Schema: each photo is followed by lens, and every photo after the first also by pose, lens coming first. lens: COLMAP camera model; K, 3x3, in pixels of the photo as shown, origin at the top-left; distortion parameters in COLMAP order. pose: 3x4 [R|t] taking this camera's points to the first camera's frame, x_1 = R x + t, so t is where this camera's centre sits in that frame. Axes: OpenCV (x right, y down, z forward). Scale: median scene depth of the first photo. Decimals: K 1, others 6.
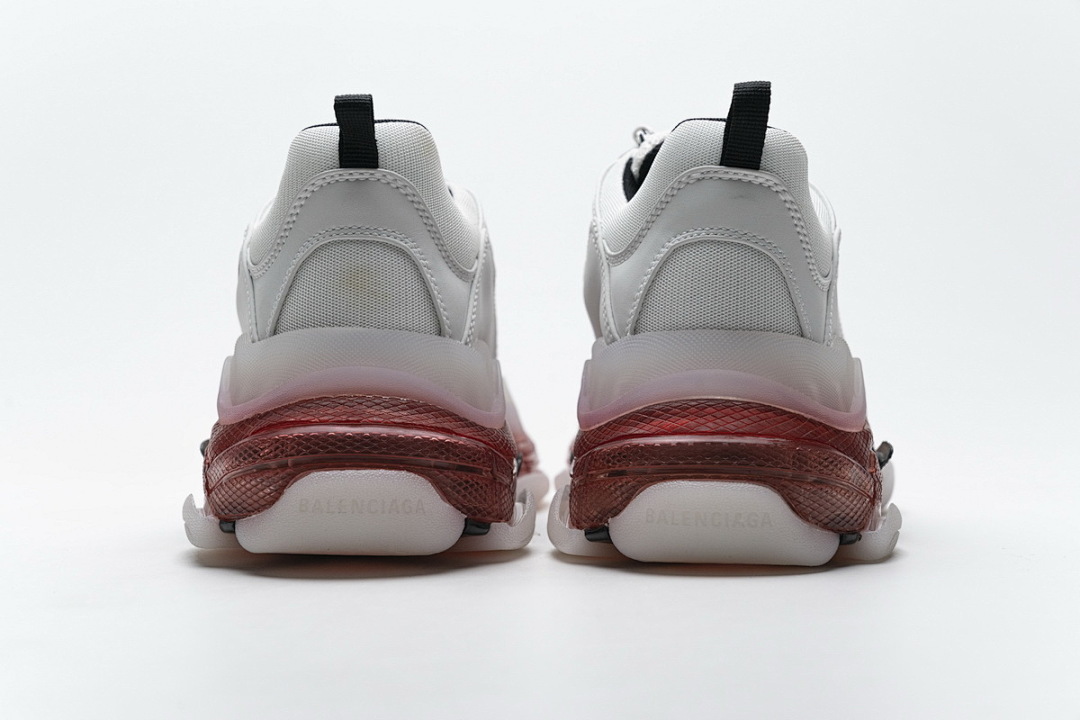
lens RADIAL K [[2105.0, 0, 540.0], [0, 2105.0, 360.0], [0, 0, 1]] dist [0.013035, 0.196904]
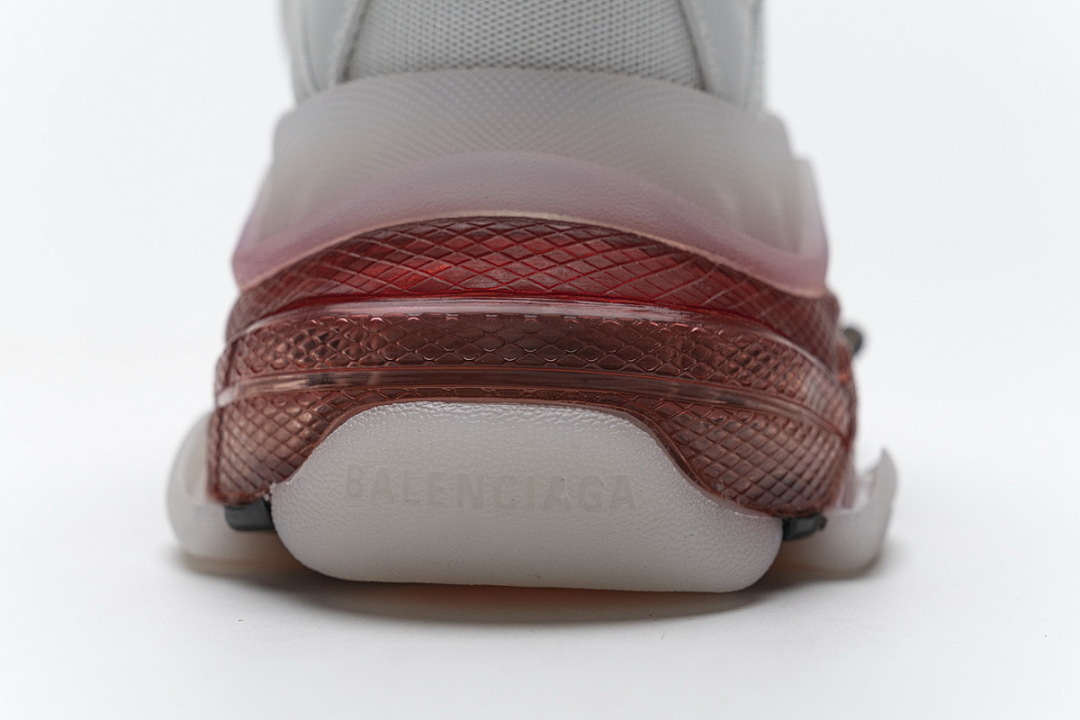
lens RADIAL K [[2105.0, 0, 540.0], [0, 2105.0, 360.0], [0, 0, 1]] dist [0.013035, 0.196904]
pose [[0.997700, 0.006902, 0.067437, 0.059440], [-0.010330, 0.998665, 0.050619, 0.026039], [-0.066997, -0.051199, 0.996439, 0.554172]]
